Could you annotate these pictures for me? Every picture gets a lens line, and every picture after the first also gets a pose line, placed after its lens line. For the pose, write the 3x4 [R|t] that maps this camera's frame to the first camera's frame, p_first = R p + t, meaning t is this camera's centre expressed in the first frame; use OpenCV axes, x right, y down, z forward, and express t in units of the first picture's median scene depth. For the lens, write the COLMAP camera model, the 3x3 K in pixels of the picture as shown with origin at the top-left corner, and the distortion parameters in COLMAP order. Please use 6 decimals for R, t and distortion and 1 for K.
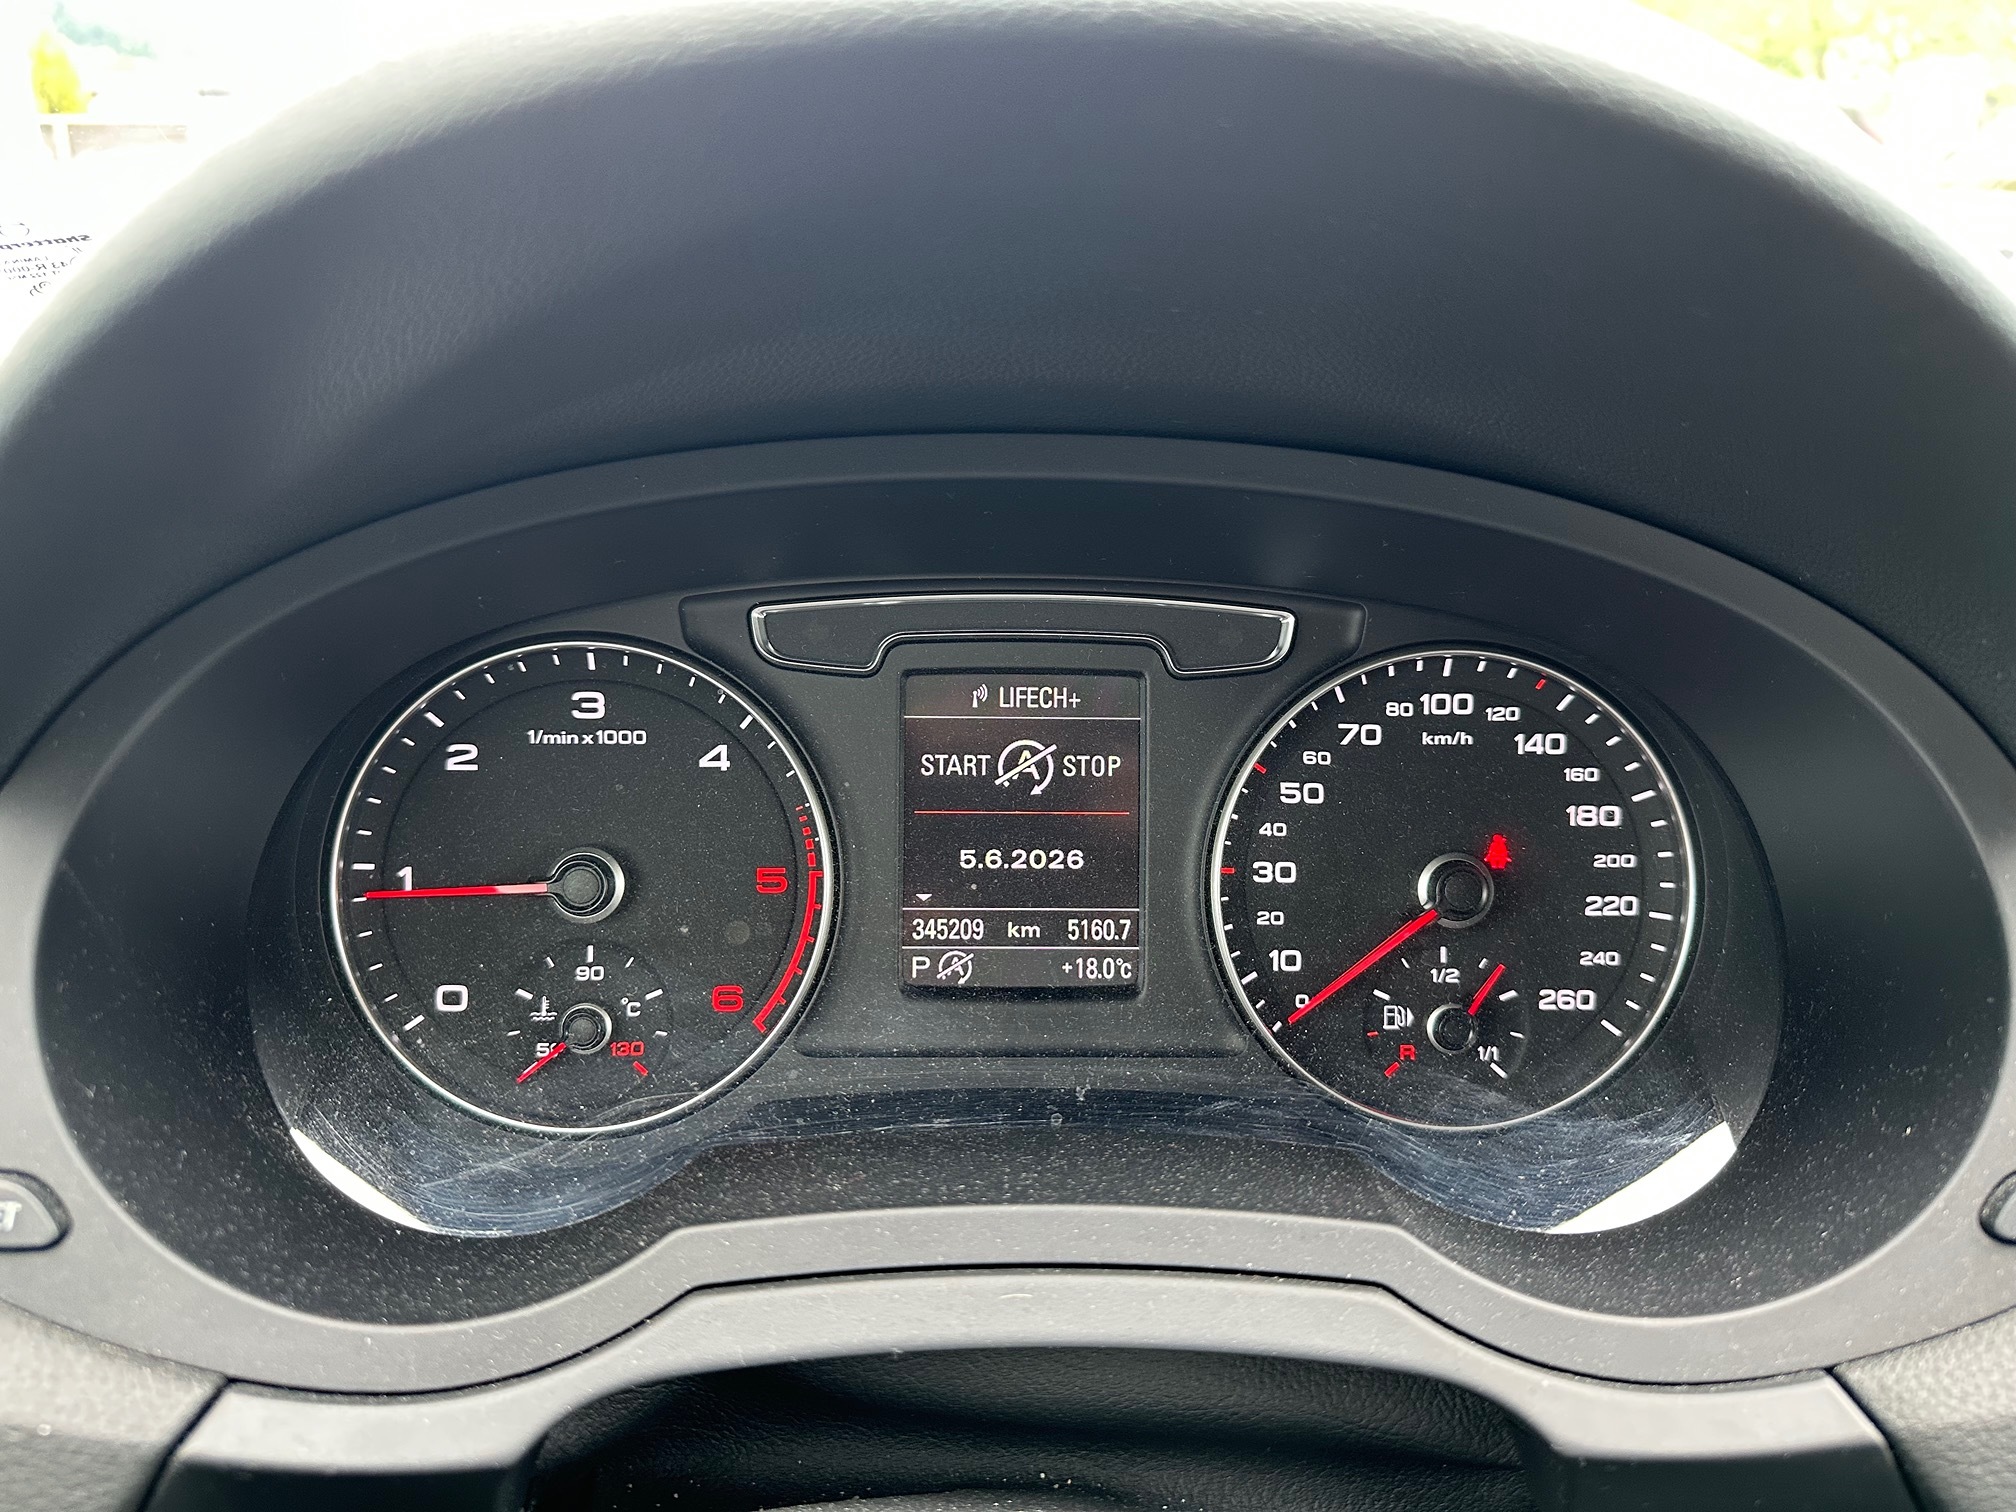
lens RADIAL K [[1427.5, 0, 1008.0], [0, 1427.5, 756.0], [0, 0, 1]] dist [0.076601, -0.131317]
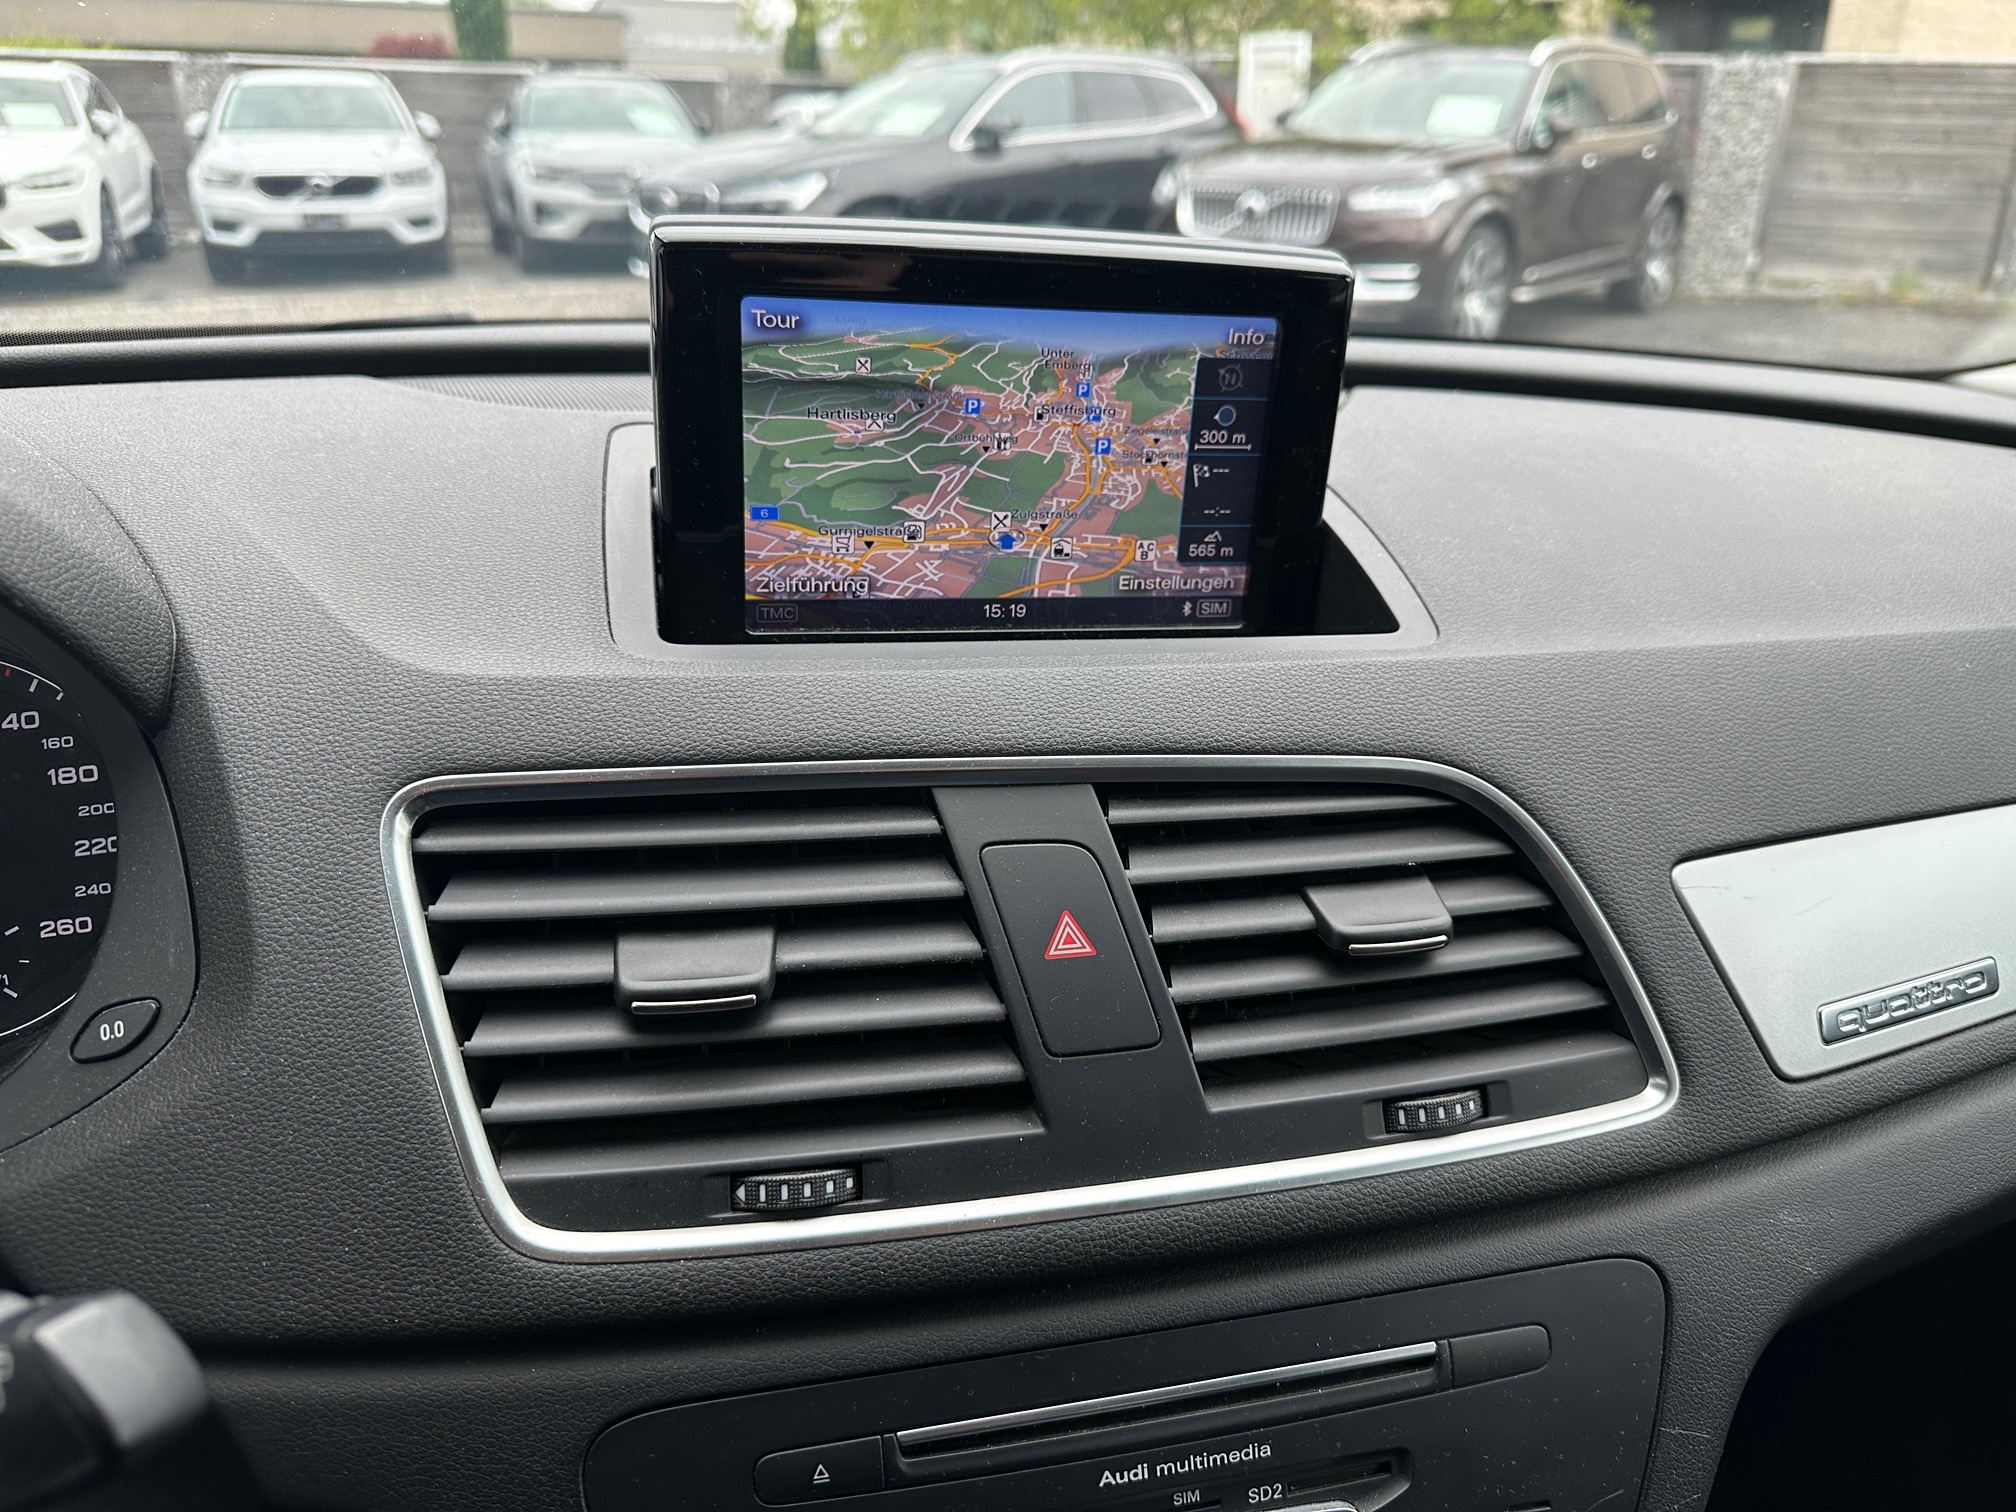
lens RADIAL K [[1427.5, 0, 1008.0], [0, 1427.5, 756.0], [0, 0, 1]] dist [0.076601, -0.131317]
pose [[0.937363, -0.116659, 0.328240, 0.753260], [0.103770, 0.992991, 0.056578, 0.038811], [-0.332540, -0.018973, 0.942898, -0.417174]]
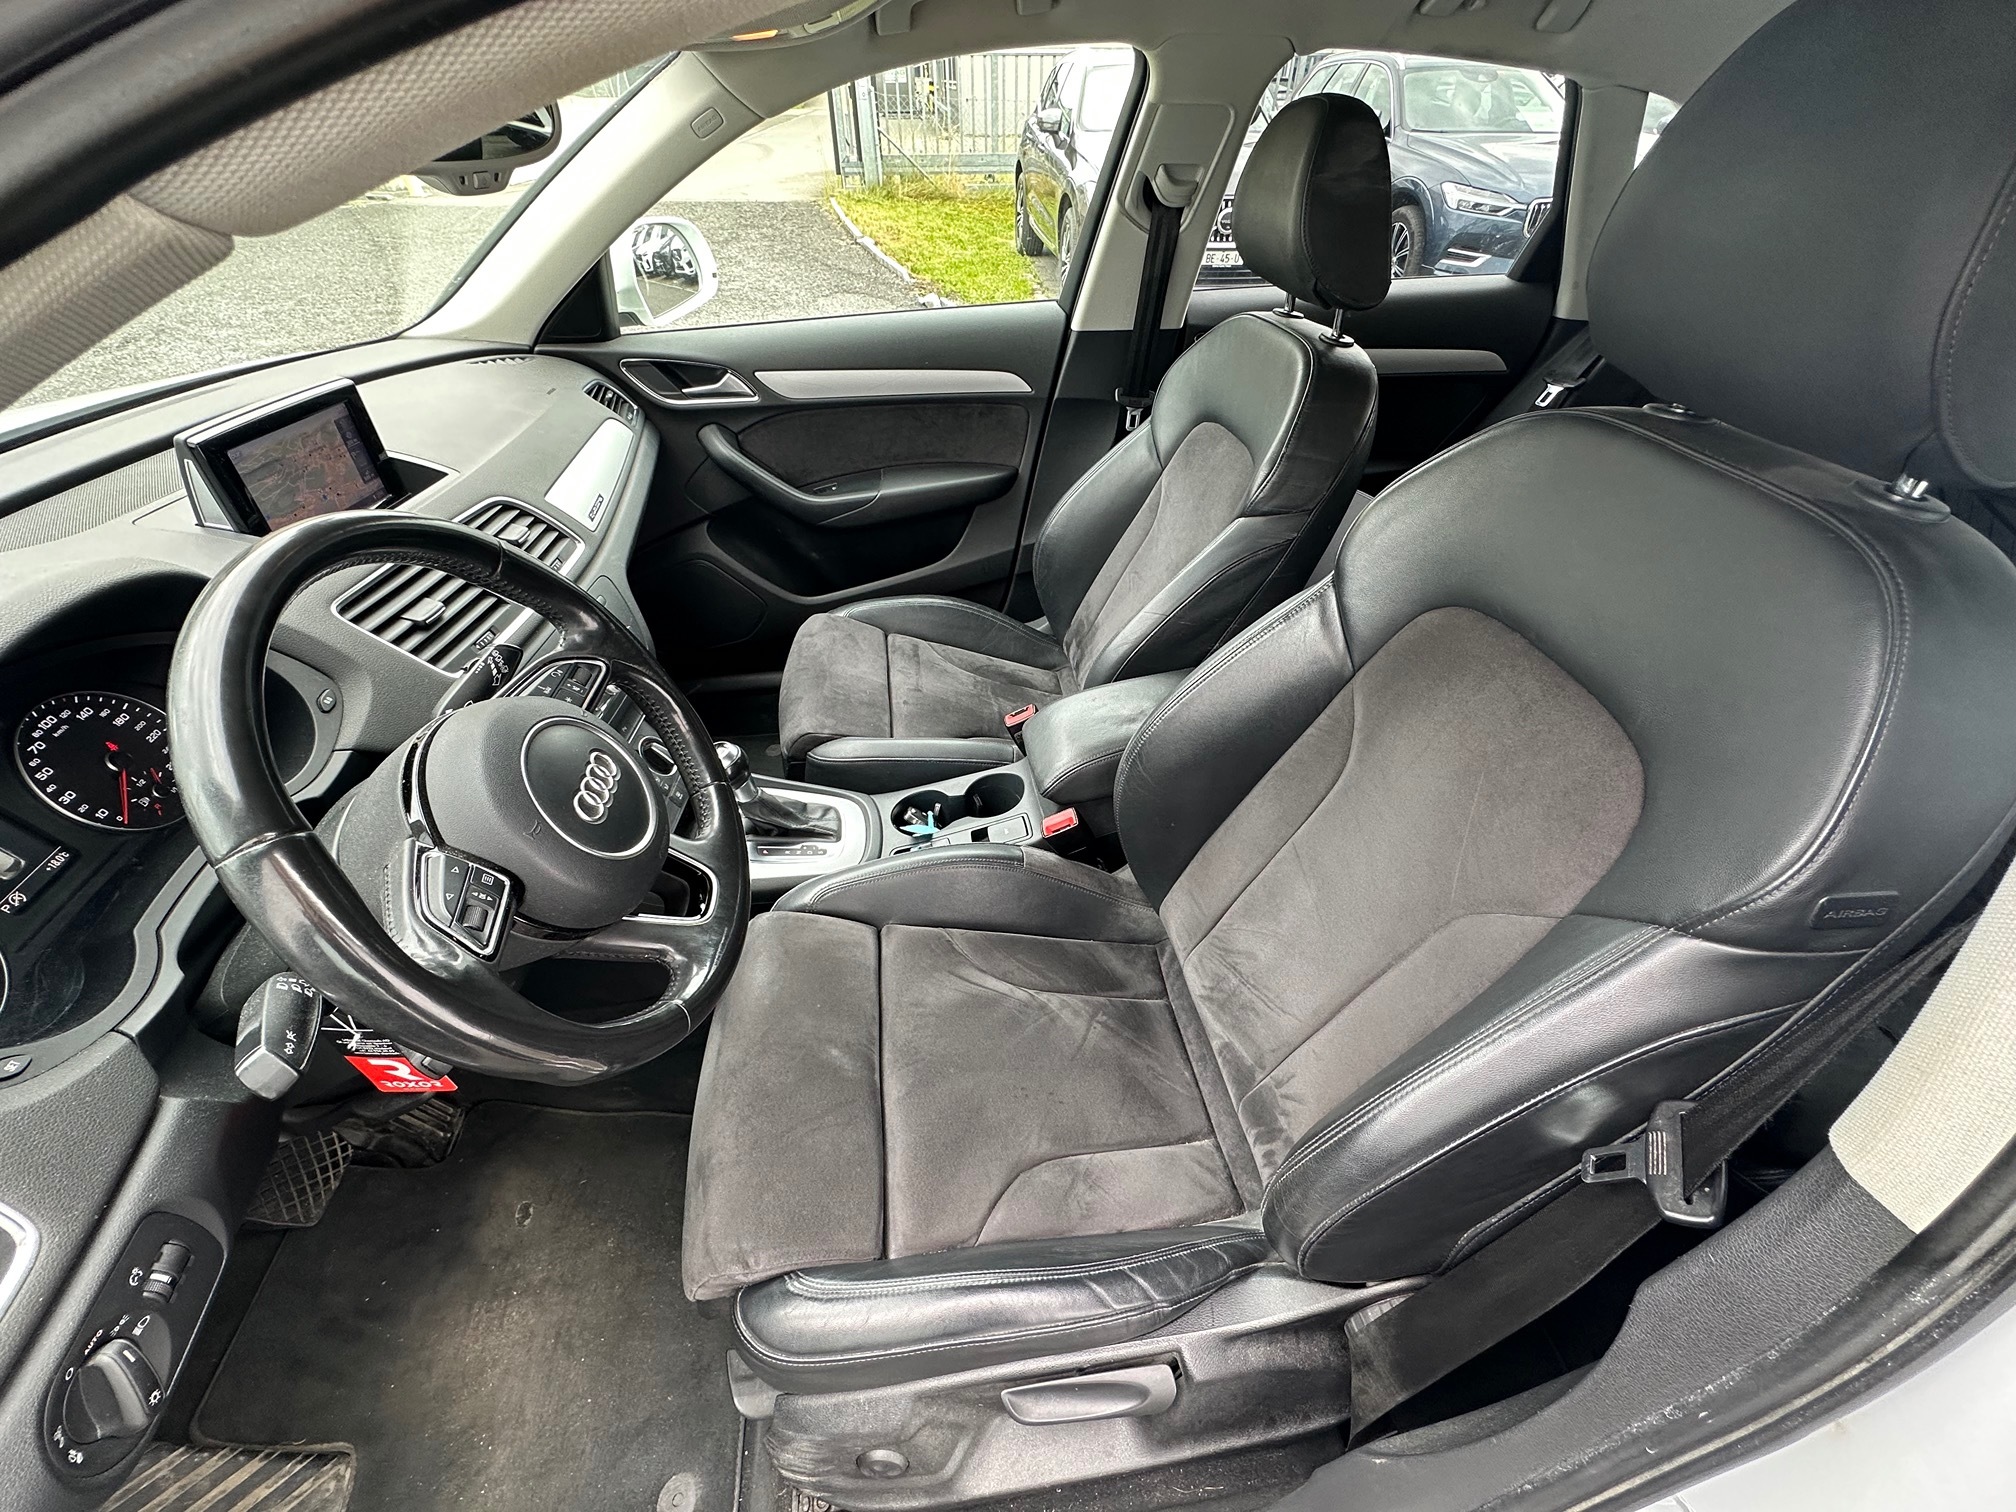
lens RADIAL K [[804.3, 0, 993.7], [0, 804.3, 759.3], [0, 0, 1]] dist [-0.010001, -0.000118]
pose [[-0.125843, -0.634868, 0.762303, -1.245517], [0.342754, 0.693268, 0.633955, -0.354379], [-0.930958, 0.341061, 0.130361, -1.014577]]
